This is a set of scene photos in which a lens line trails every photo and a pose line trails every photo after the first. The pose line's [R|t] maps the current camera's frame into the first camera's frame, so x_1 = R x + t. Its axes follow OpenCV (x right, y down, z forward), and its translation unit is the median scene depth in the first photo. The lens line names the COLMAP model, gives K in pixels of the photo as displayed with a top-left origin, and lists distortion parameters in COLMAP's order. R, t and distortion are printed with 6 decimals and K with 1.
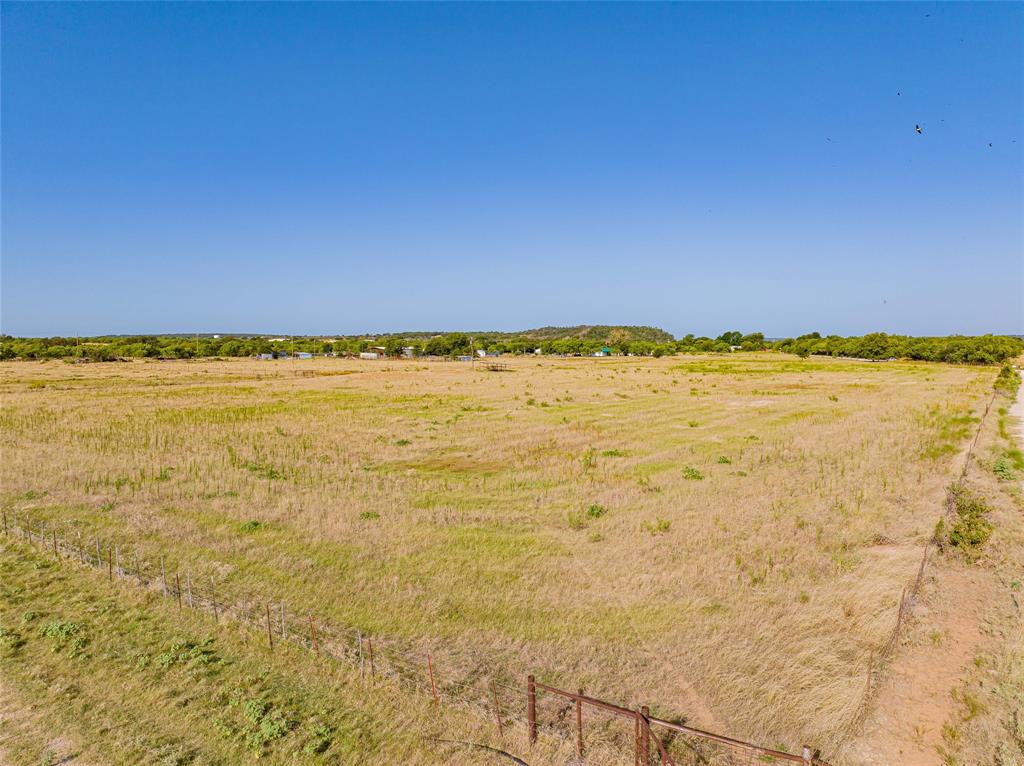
lens RADIAL K [[710.3, 0, 512.0], [0, 710.3, 383.0], [0, 0, 1]] dist [-0.018109, -0.030815]
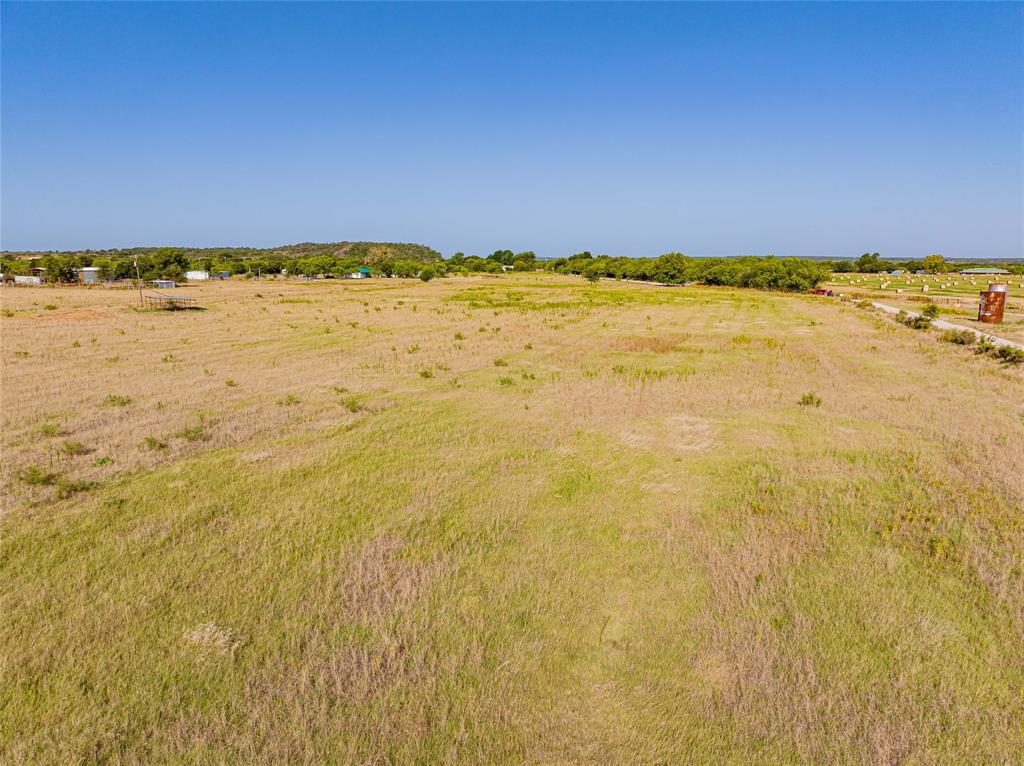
lens RADIAL K [[710.3, 0, 512.0], [0, 710.3, 383.0], [0, 0, 1]] dist [-0.018109, -0.030815]
pose [[0.948346, -0.046729, 0.313777, 0.027842], [0.010620, 0.993214, 0.115814, -0.009726], [-0.317060, -0.106500, 0.942407, 0.139075]]
